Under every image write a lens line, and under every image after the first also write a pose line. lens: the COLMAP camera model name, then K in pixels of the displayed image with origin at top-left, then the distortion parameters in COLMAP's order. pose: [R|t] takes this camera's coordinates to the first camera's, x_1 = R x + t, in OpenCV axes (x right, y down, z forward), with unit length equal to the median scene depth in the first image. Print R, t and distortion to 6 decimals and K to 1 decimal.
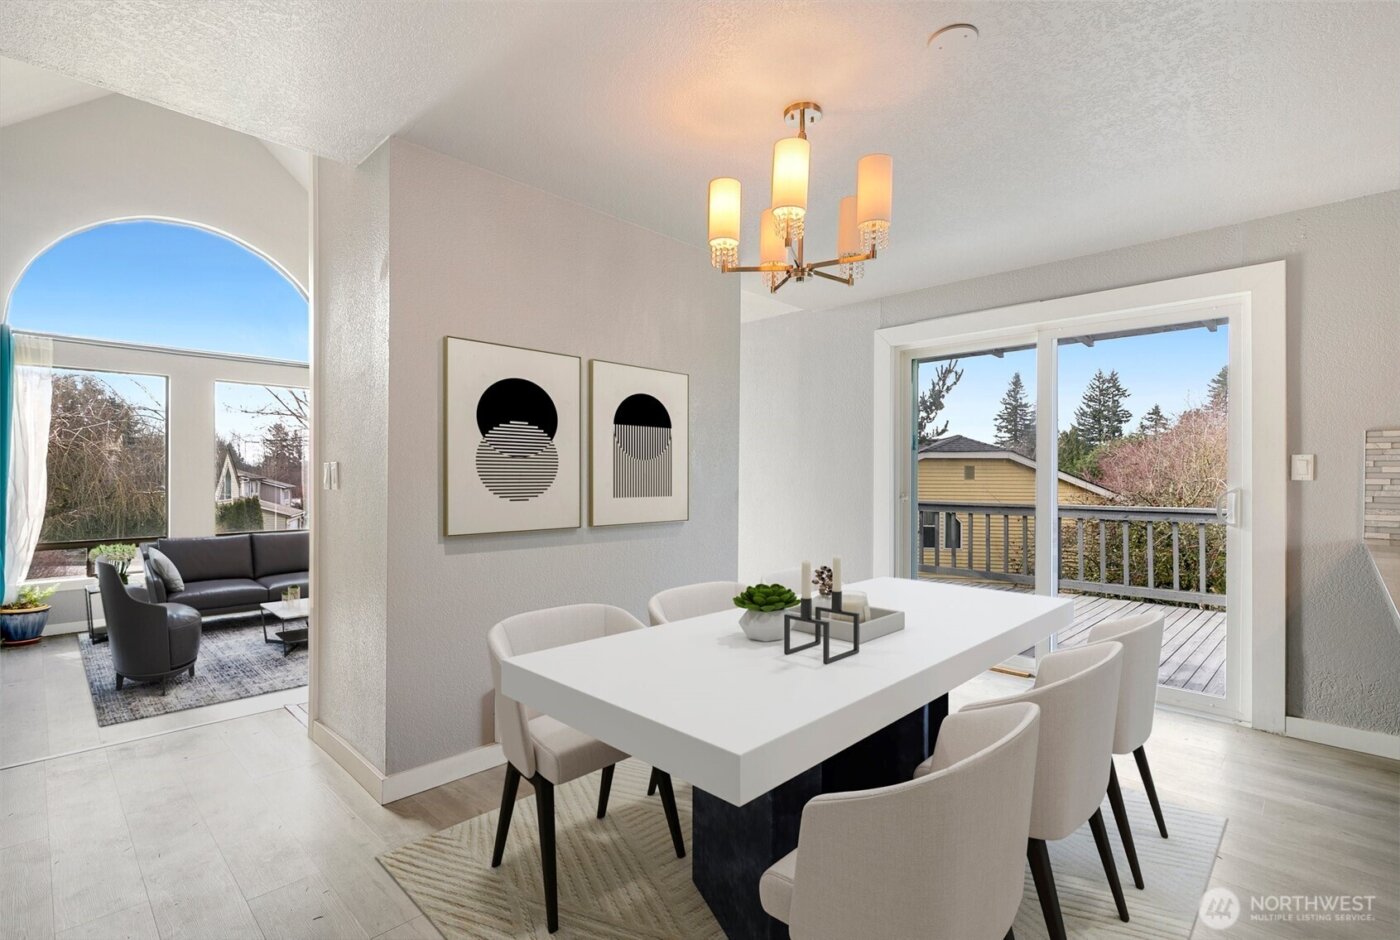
lens RADIAL K [[650.0, 0, 695.0], [0, 650.0, 477.3], [0, 0, 1]] dist [0.000020, -0.000364]
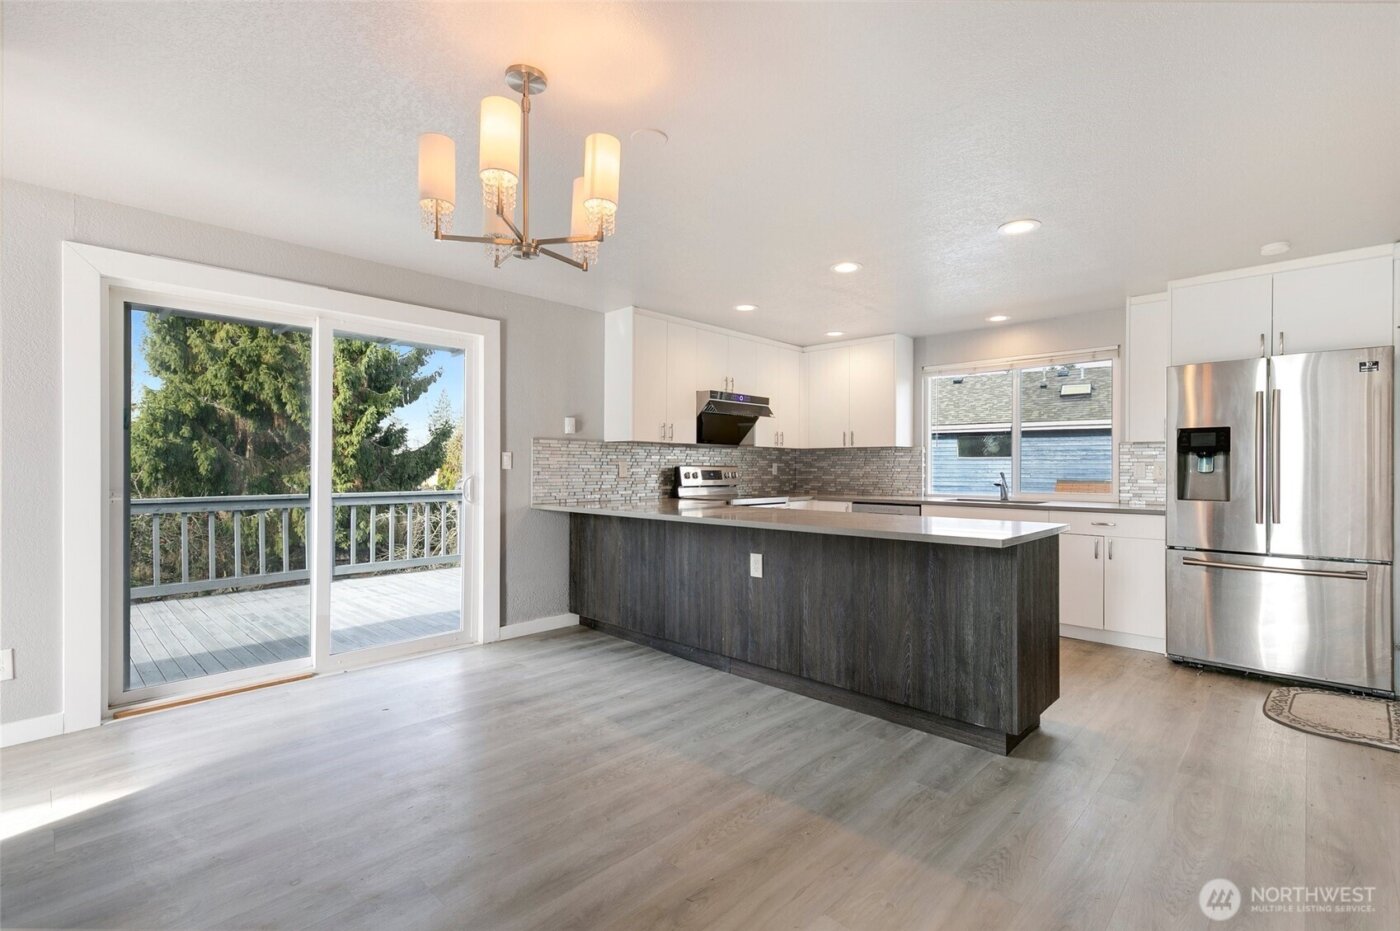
lens RADIAL K [[640.5, 0, 696.6], [0, 640.5, 464.5], [0, 0, 1]] dist [0.013573, -0.002996]
pose [[-0.017917, 0.001438, 0.999838, -0.569394], [0.000306, 0.999999, -0.001433, -0.003956], [-0.999839, 0.000280, -0.017917, 0.576114]]
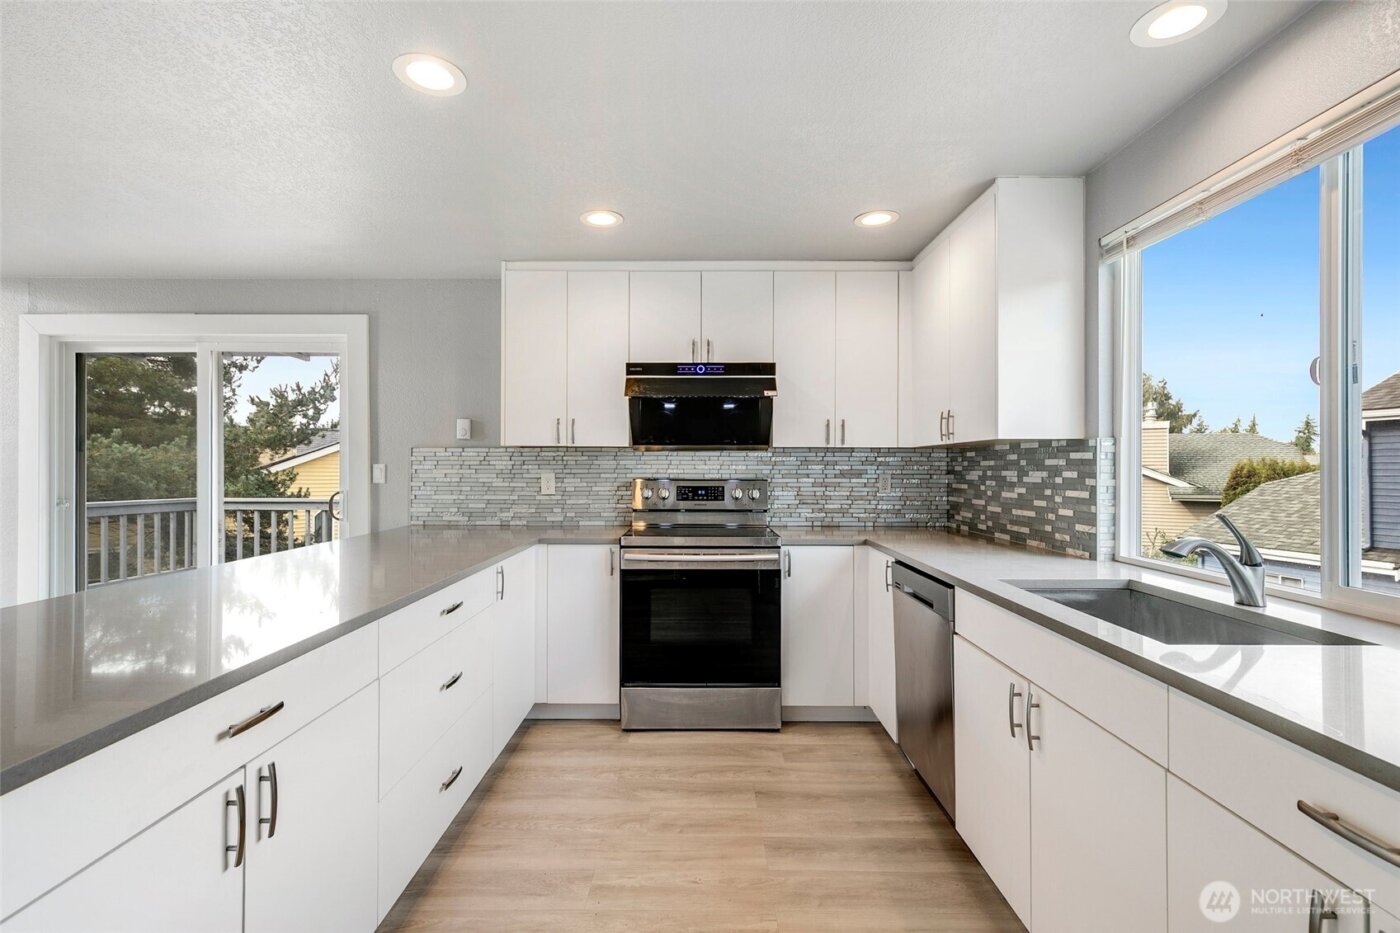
lens RADIAL K [[640.5, 0, 690.3], [0, 640.5, 461.3], [0, 0, 1]] dist [0.013573, -0.002996]
pose [[0.720109, 0.002295, 0.693857, 0.478624], [0.003698, 0.999968, -0.007146, -0.028218], [-0.693851, 0.007711, 0.720077, -0.377643]]
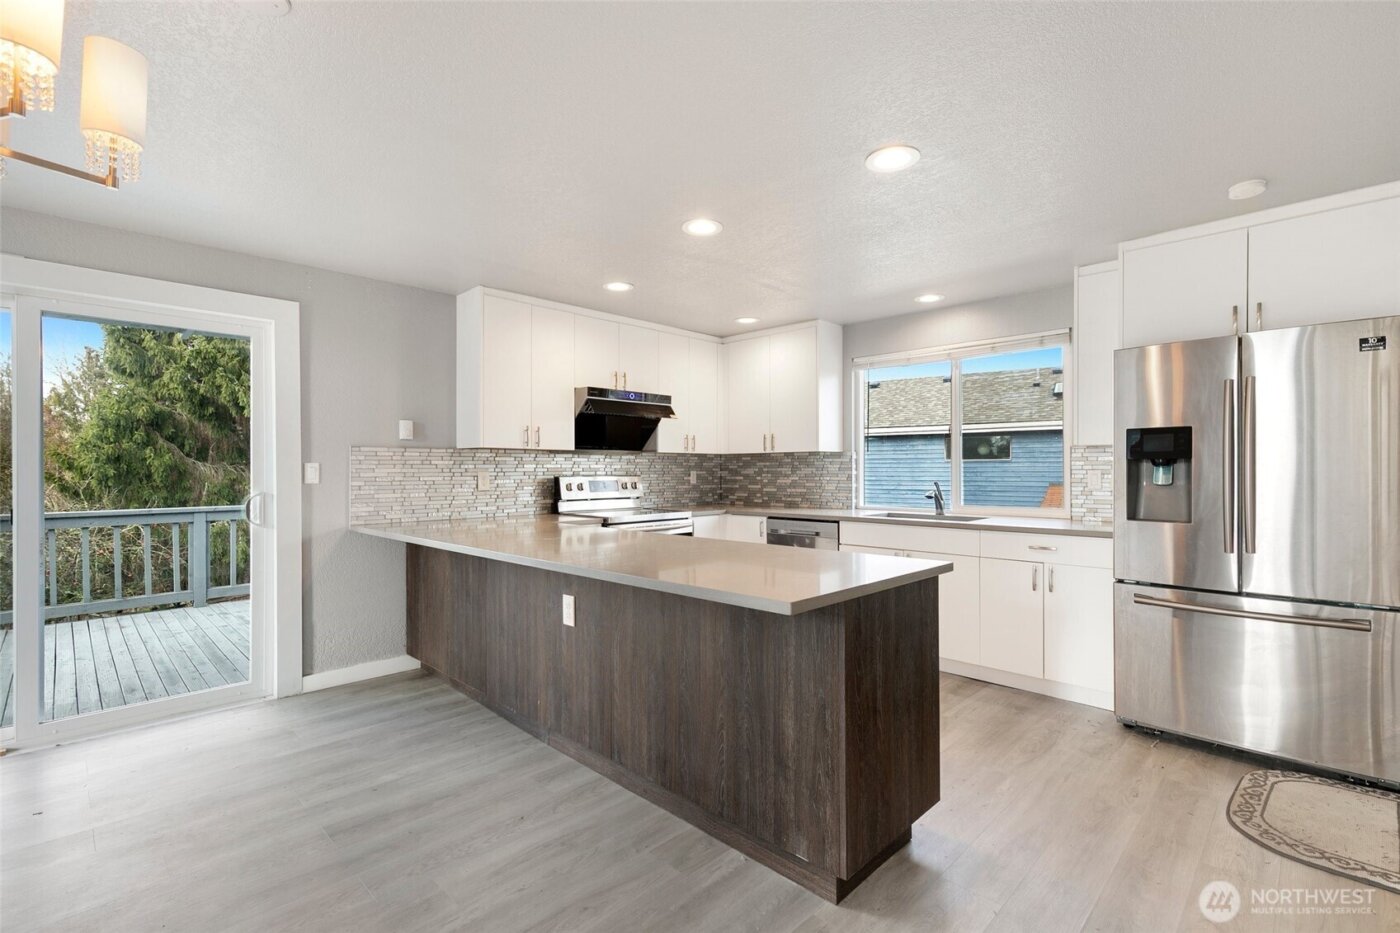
lens RADIAL K [[640.5, 0, 696.3], [0, 640.5, 468.8], [0, 0, 1]] dist [0.013573, -0.002996]
pose [[-0.001635, -0.002110, 0.999996, -0.298925], [0.005818, 0.999981, 0.002119, -0.021753], [-0.999982, 0.005822, -0.001622, 0.261593]]
